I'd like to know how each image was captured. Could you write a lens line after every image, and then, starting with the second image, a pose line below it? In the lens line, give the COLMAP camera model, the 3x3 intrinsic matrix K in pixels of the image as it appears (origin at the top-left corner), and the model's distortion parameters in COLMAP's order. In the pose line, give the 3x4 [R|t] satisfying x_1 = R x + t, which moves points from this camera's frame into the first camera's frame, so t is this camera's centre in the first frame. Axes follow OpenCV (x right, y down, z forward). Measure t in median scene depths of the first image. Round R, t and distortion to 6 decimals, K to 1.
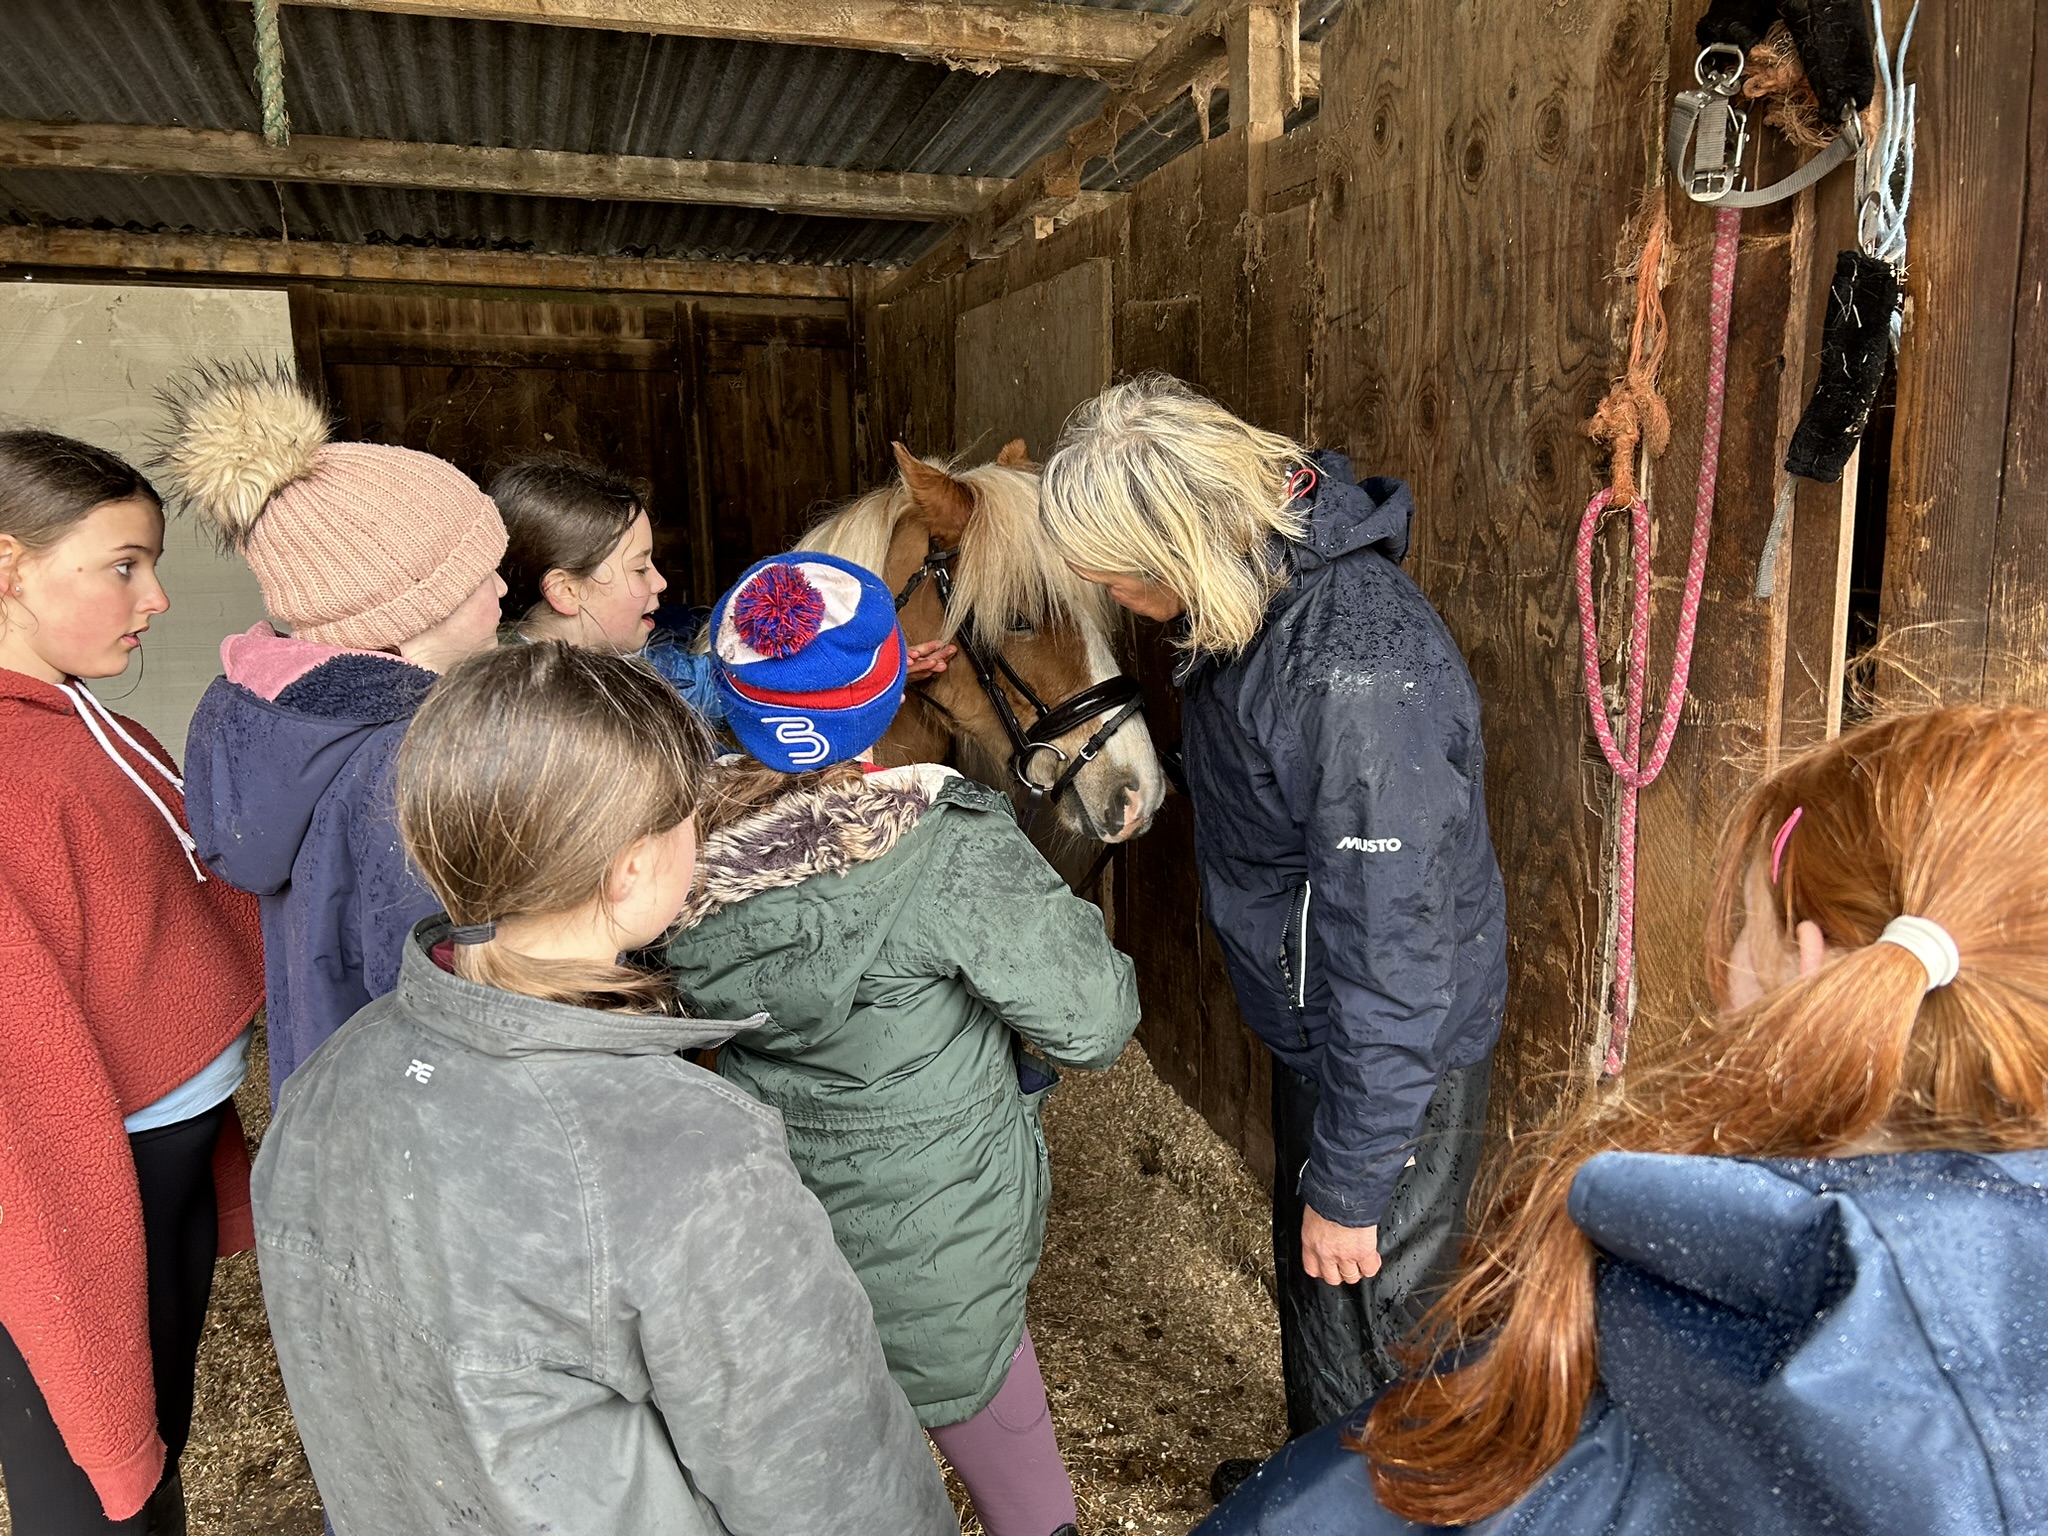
lens RADIAL K [[1524.9, 0, 1041.8], [0, 1524.9, 764.7], [0, 0, 1]] dist [0.013702, -0.022700]
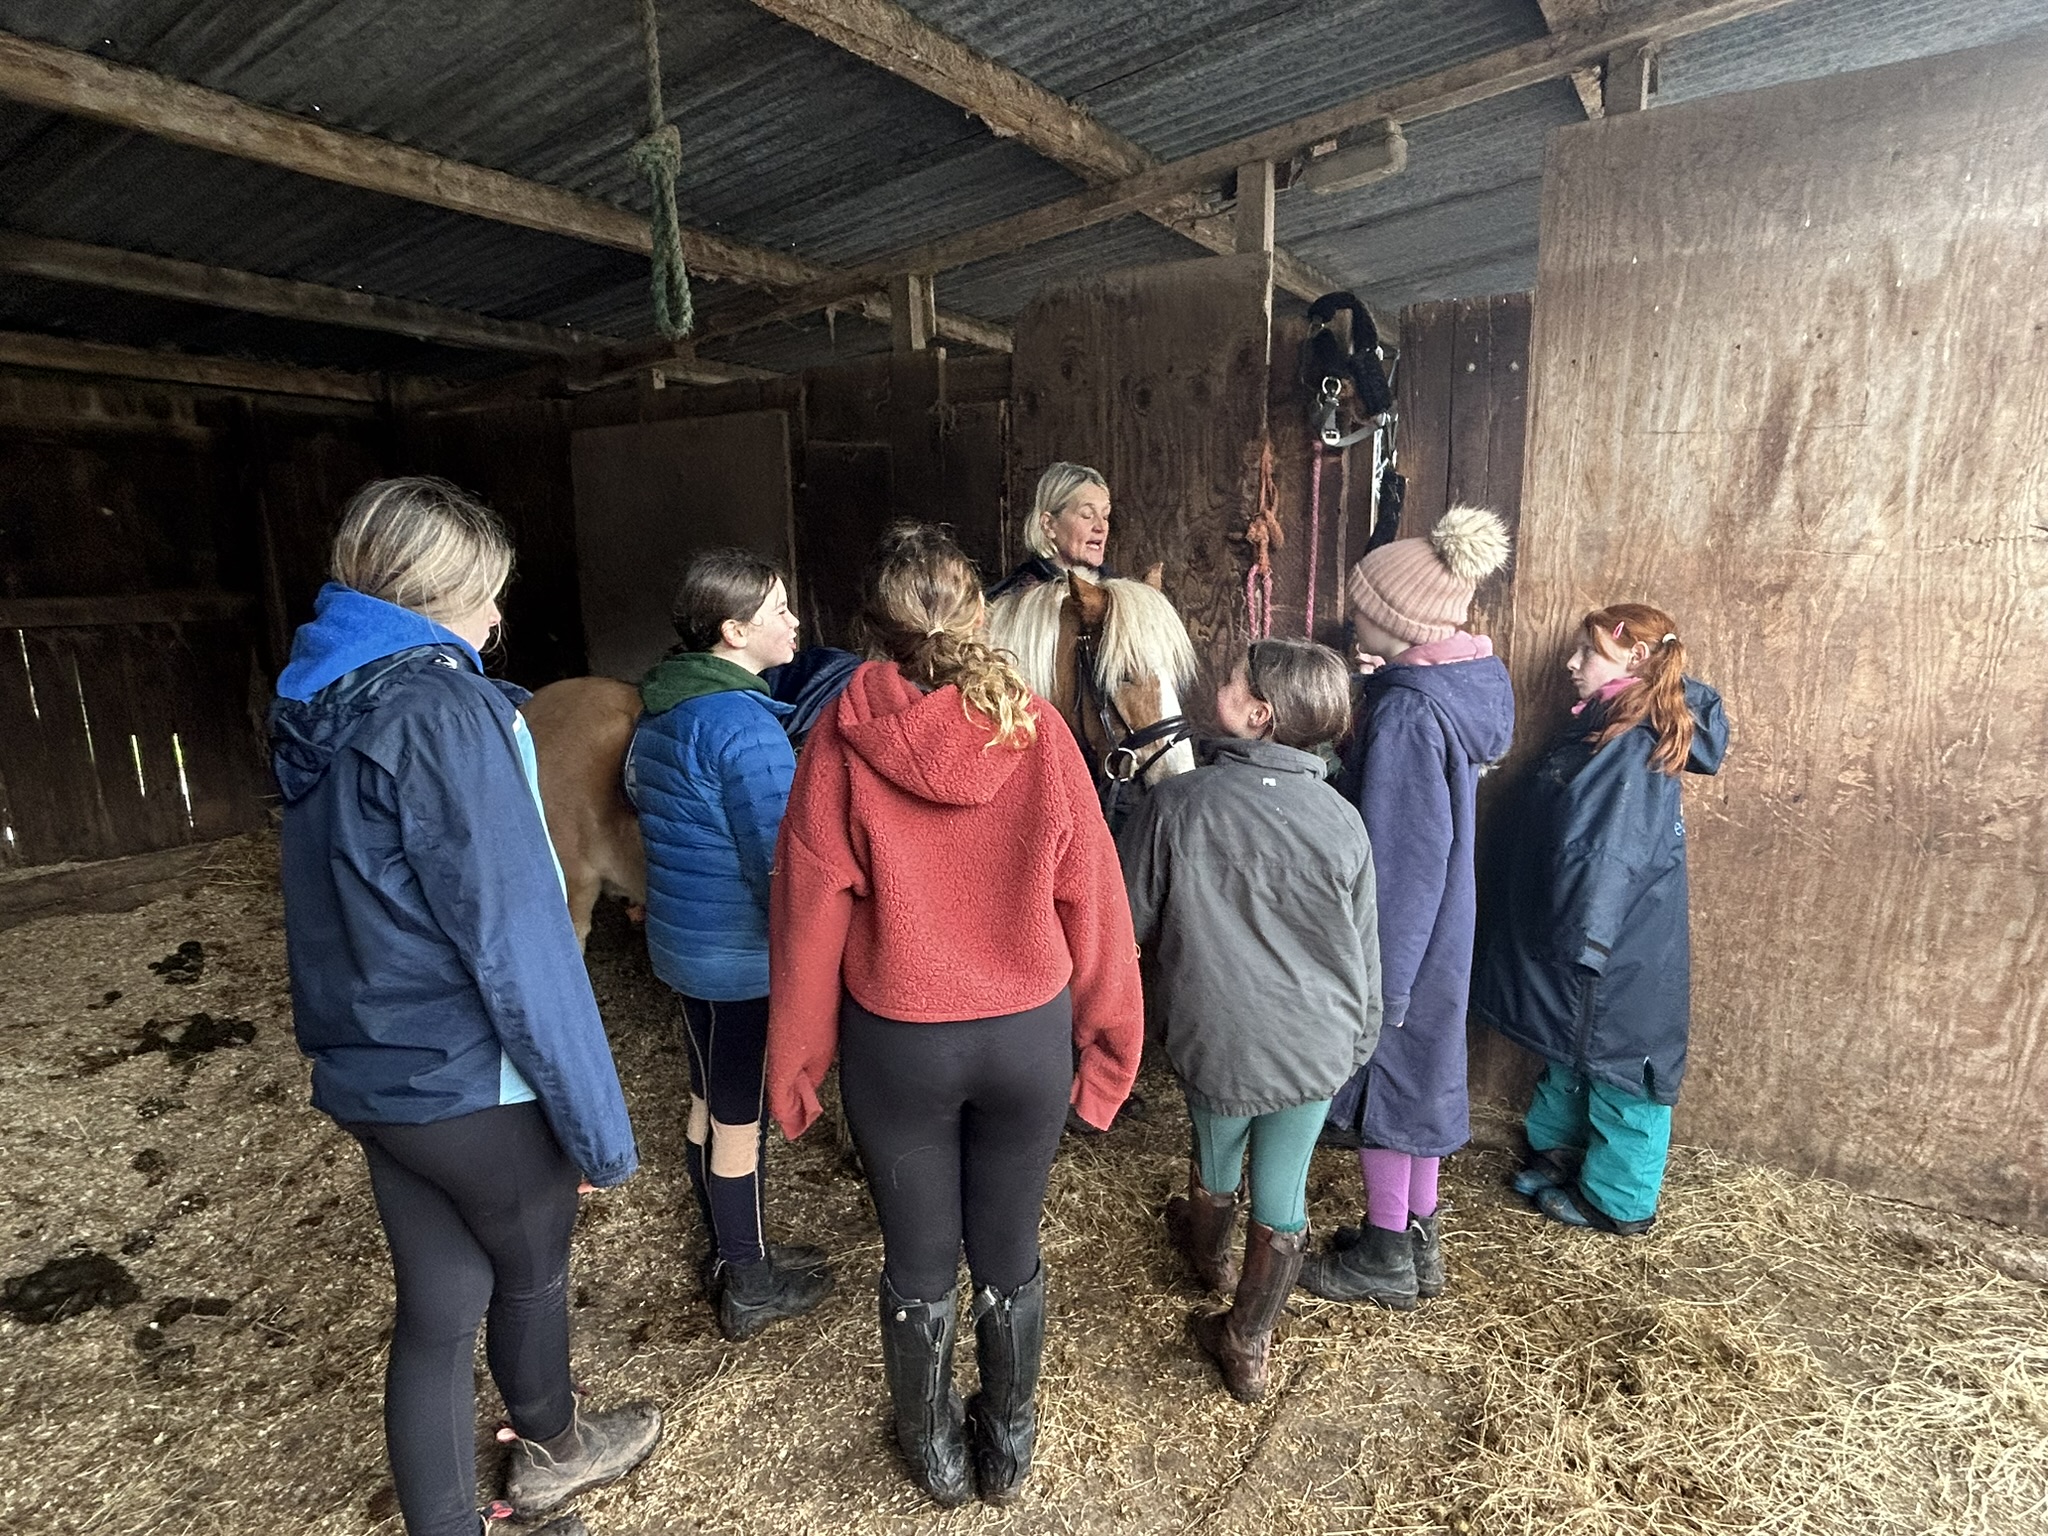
lens RADIAL K [[1140.3, 0, 1024.0], [0, 1140.3, 769.2], [0, 0, 1]] dist [-0.000594, -0.001311]
pose [[0.799082, -0.107208, 0.591586, -0.409359], [0.103485, 0.993813, 0.040319, 0.003258], [-0.592249, 0.029002, 0.805233, -0.044720]]
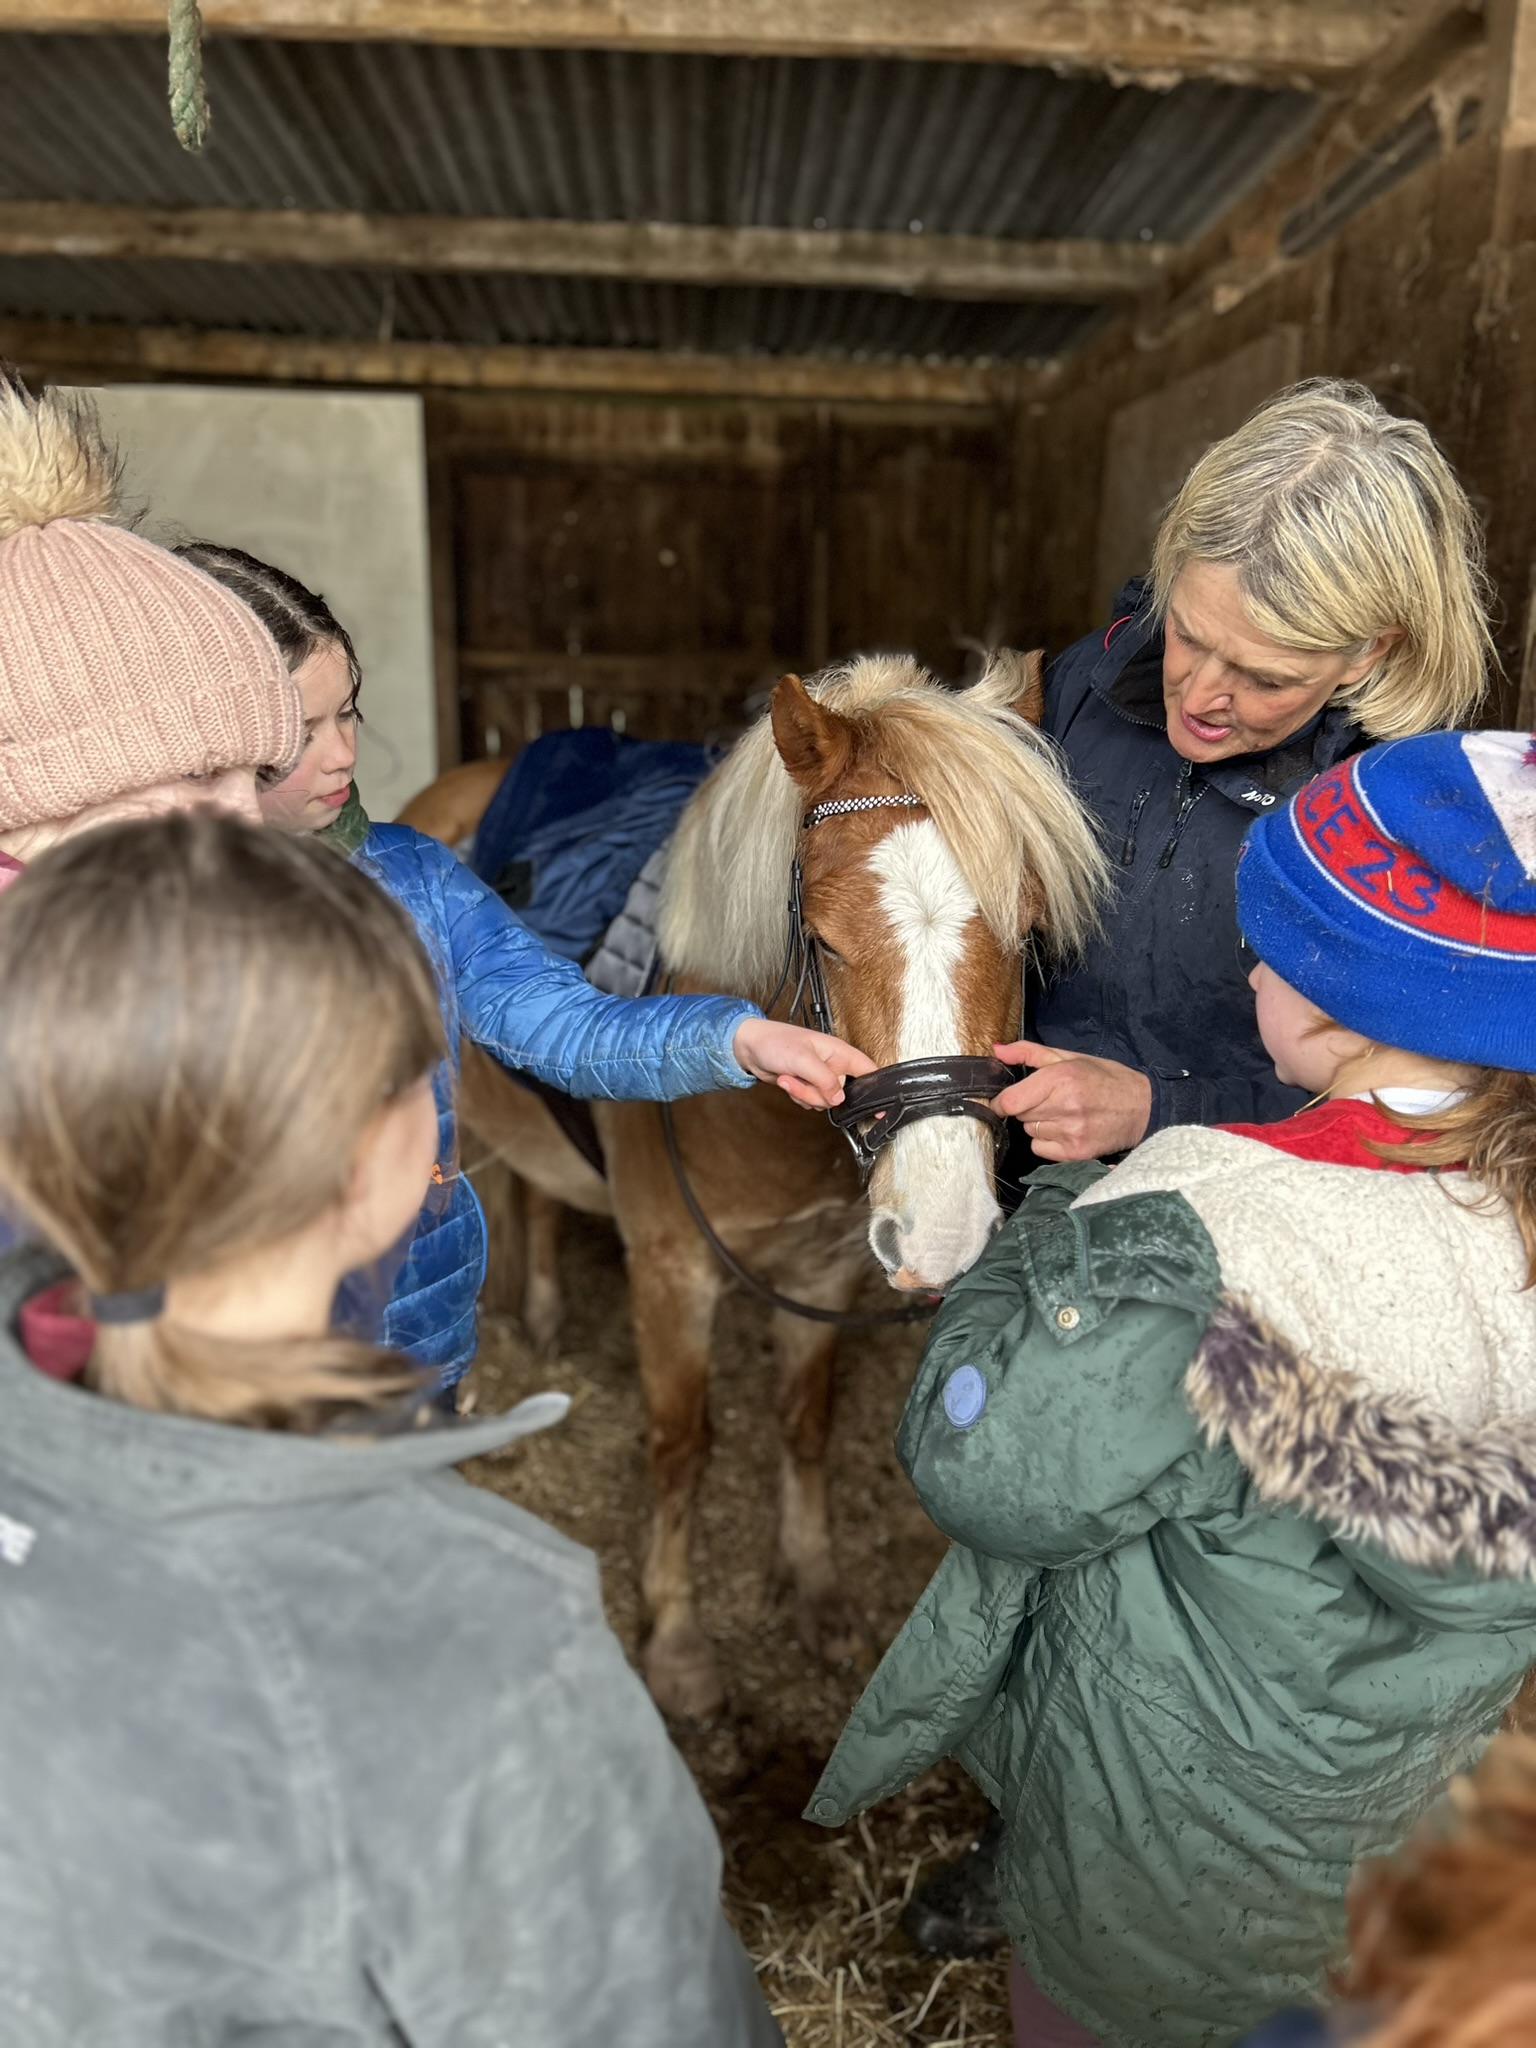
lens RADIAL K [[1527.0, 0, 787.5], [0, 1527.0, 1057.7], [0, 0, 1]] dist [0.012238, -0.025002]
pose [[0.962574, 0.099198, -0.252213, 0.022526], [-0.075085, 0.991789, 0.103519, -0.015588], [0.260411, -0.080707, 0.962119, 0.118258]]
